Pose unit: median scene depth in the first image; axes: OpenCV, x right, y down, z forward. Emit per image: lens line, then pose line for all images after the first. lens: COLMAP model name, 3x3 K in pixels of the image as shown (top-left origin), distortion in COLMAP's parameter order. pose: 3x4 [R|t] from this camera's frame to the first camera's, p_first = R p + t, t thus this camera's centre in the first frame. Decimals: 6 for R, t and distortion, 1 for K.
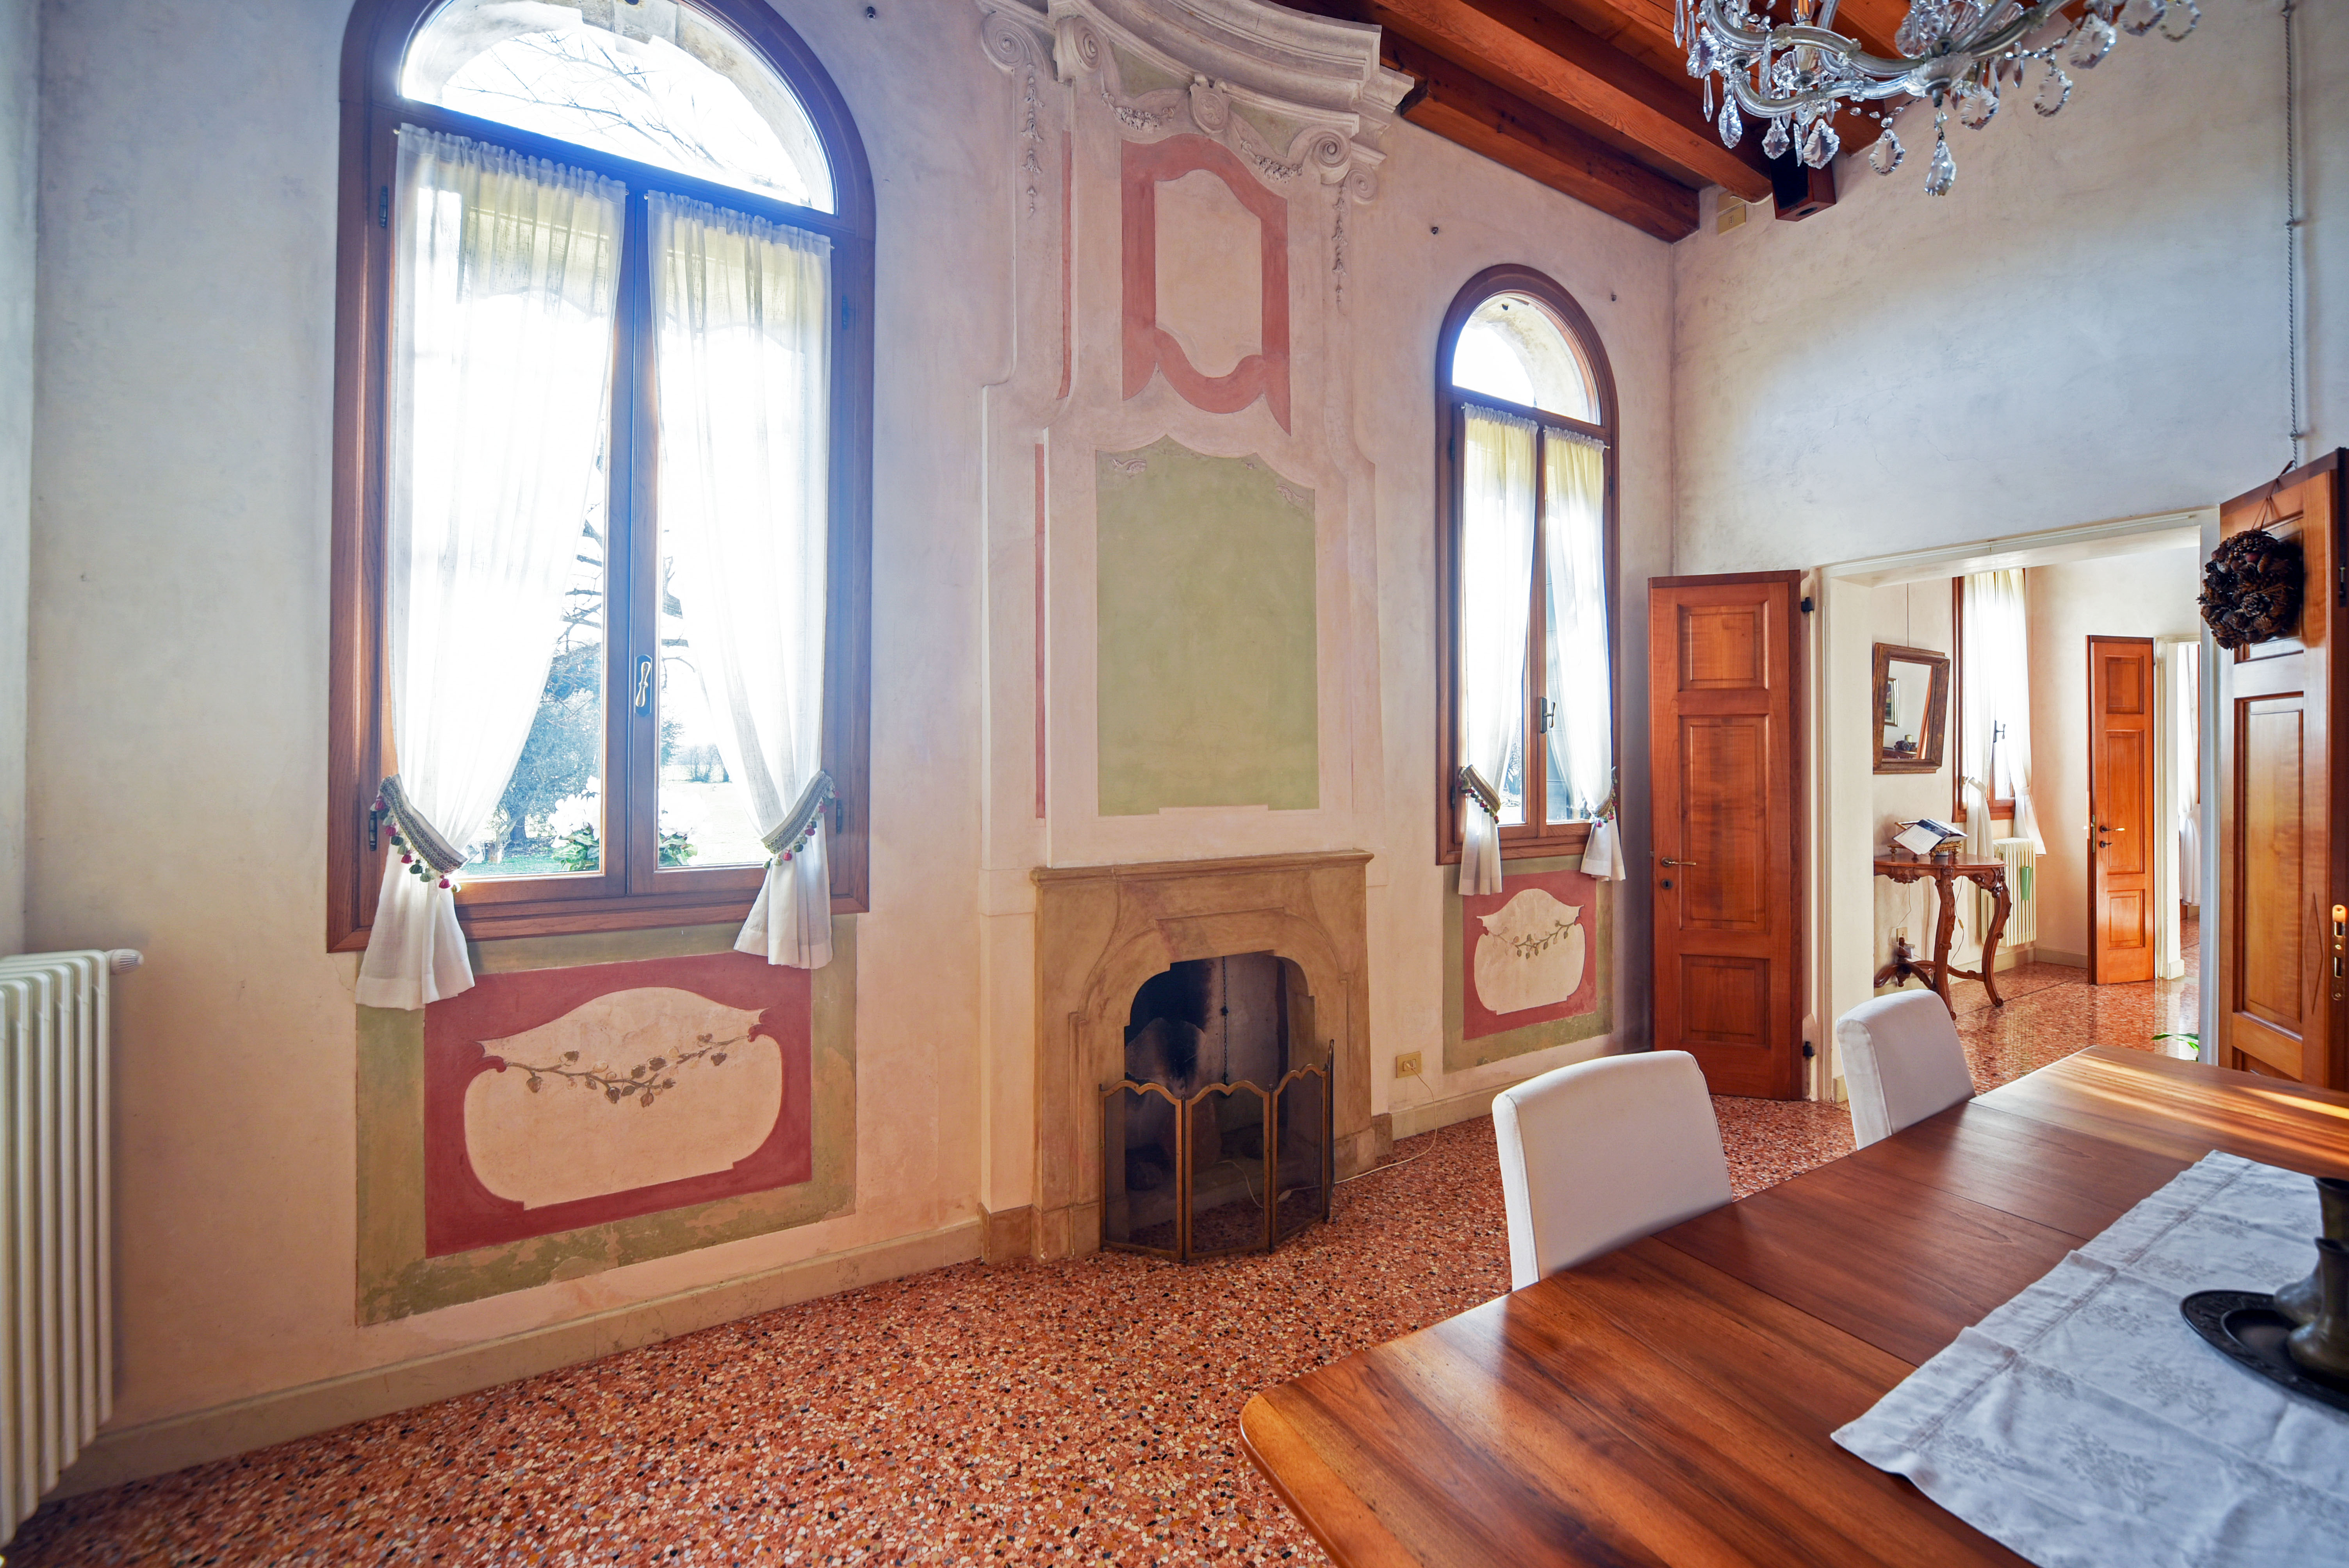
lens RADIAL K [[929.6, 0, 1193.5], [0, 929.6, 744.3], [0, 0, 1]] dist [-0.000662, -0.000204]
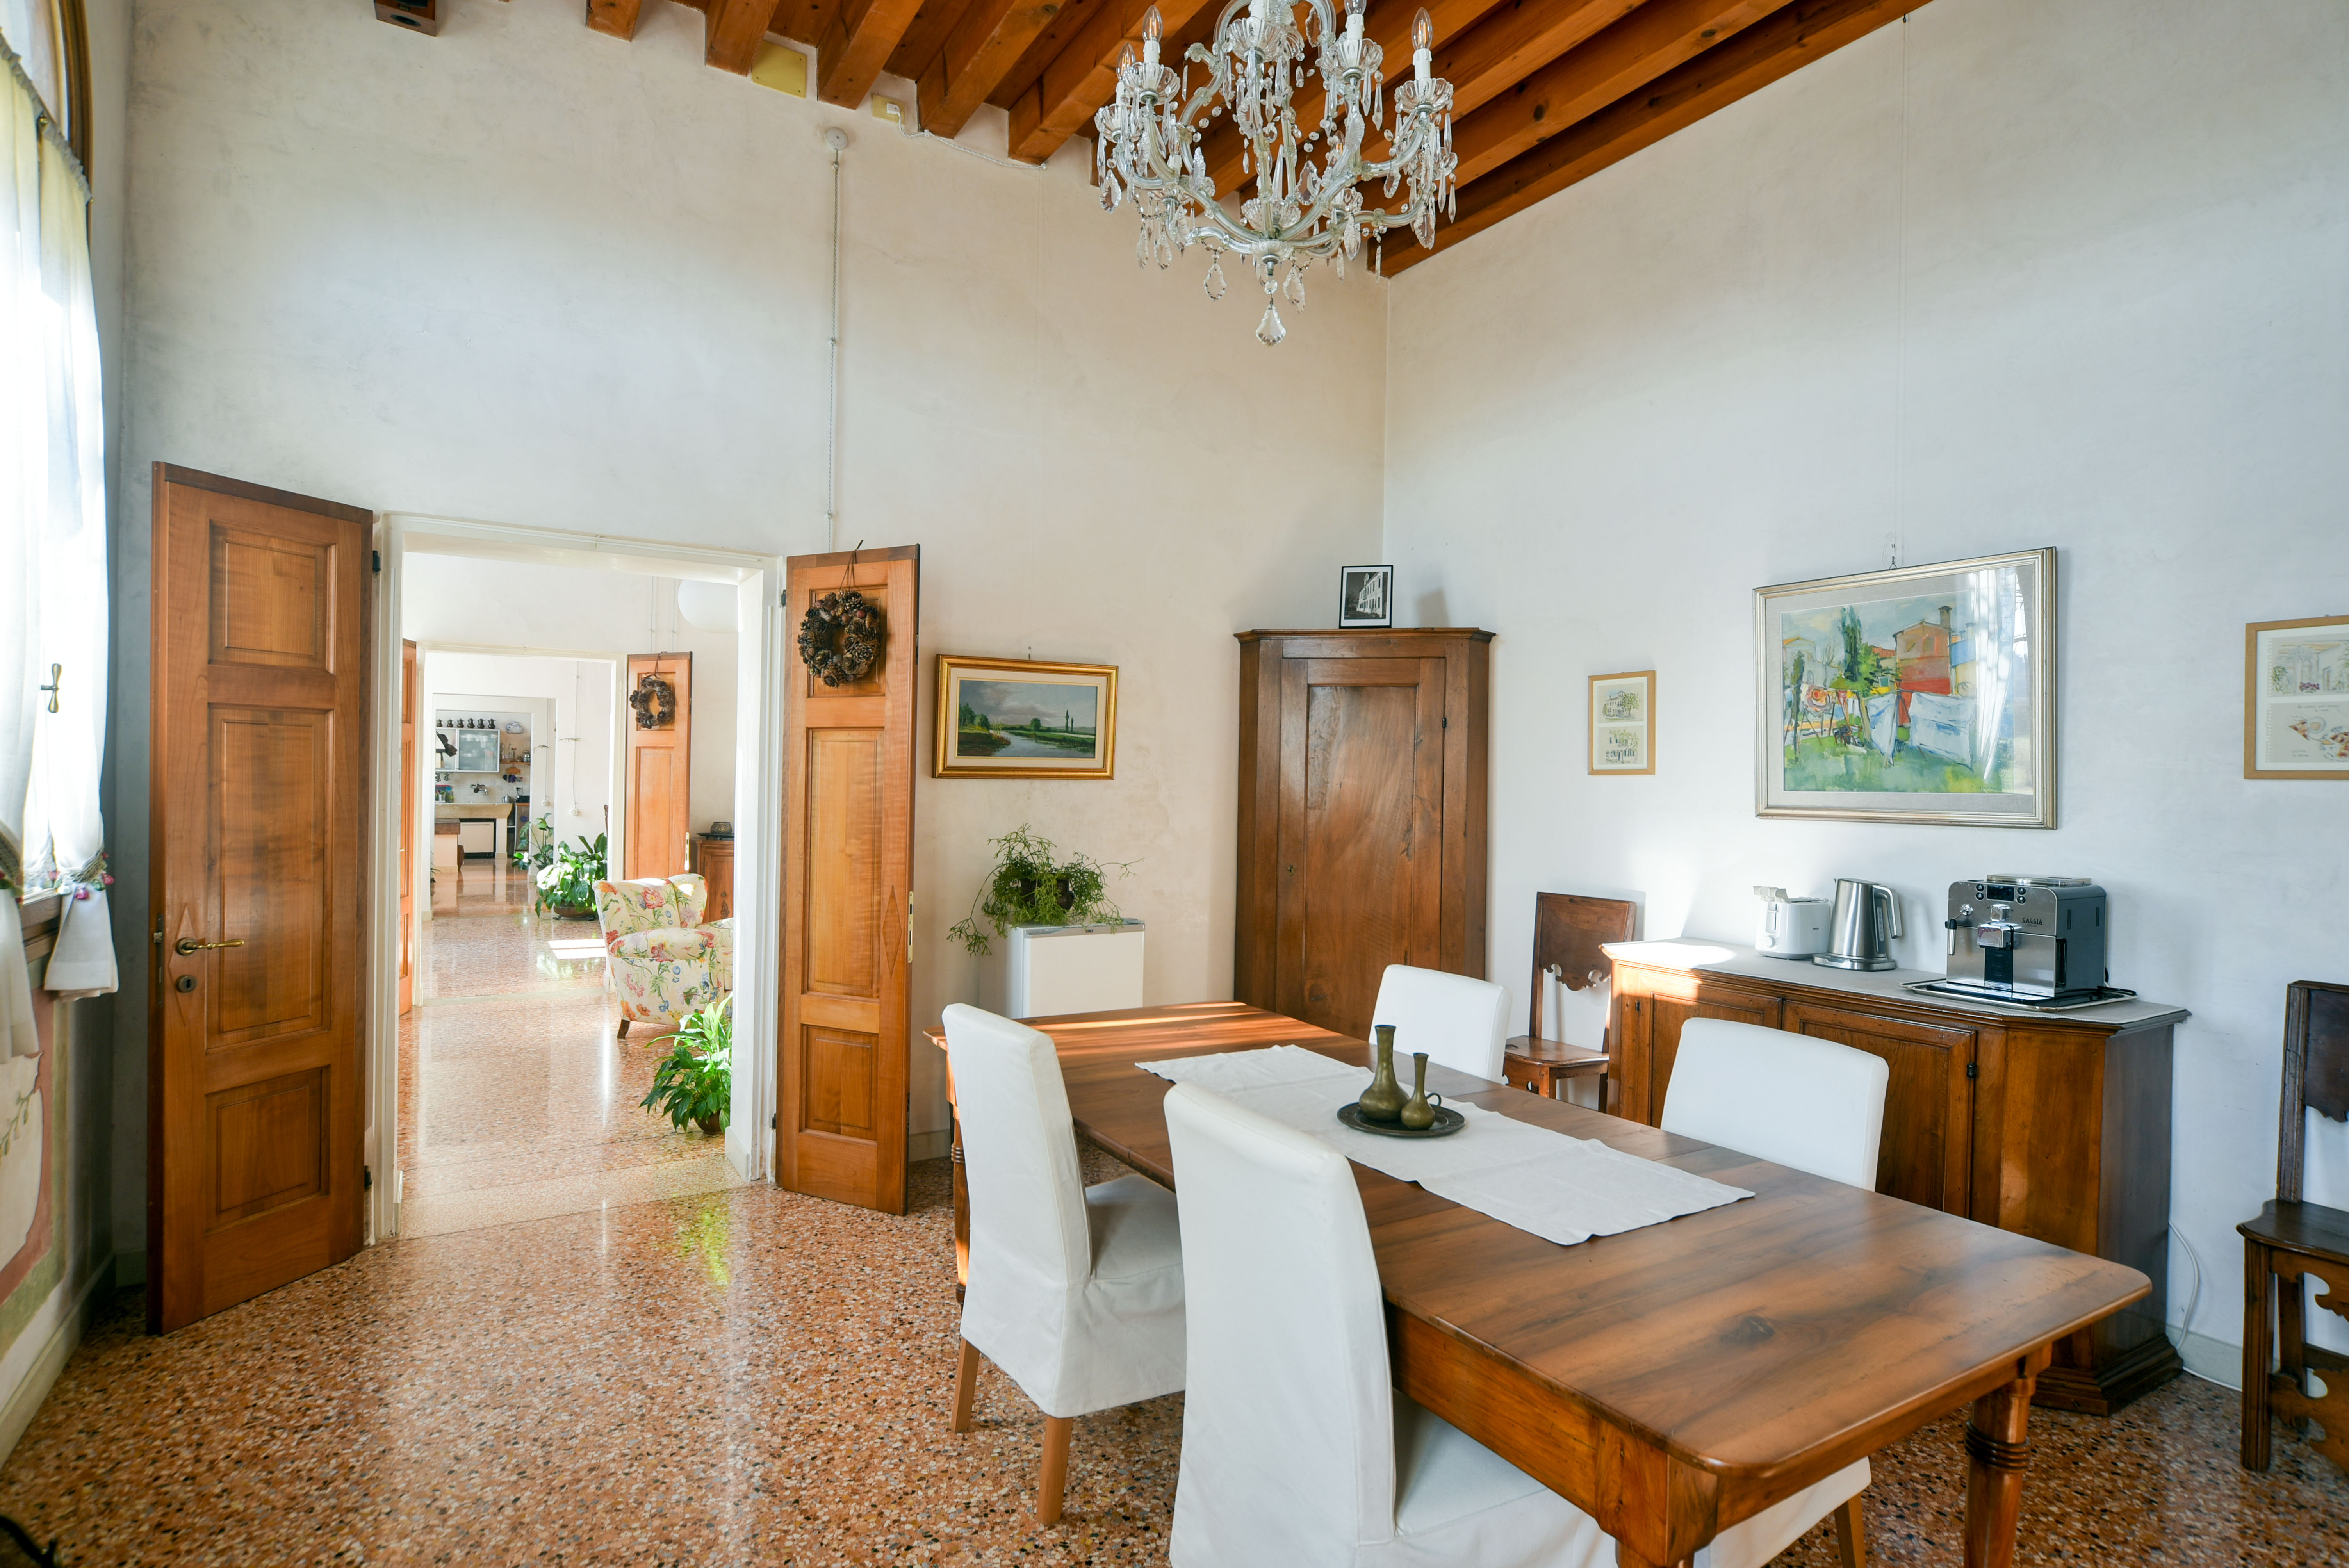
lens RADIAL K [[1204.7, 0, 1170.9], [0, 1204.7, 791.4], [0, 0, 1]] dist [0.007468, 0.000899]
pose [[-0.014071, -0.007907, 0.999870, -0.281197], [-0.022963, 0.999708, 0.007582, 0.006322], [-0.999637, -0.022853, -0.014249, 0.386340]]
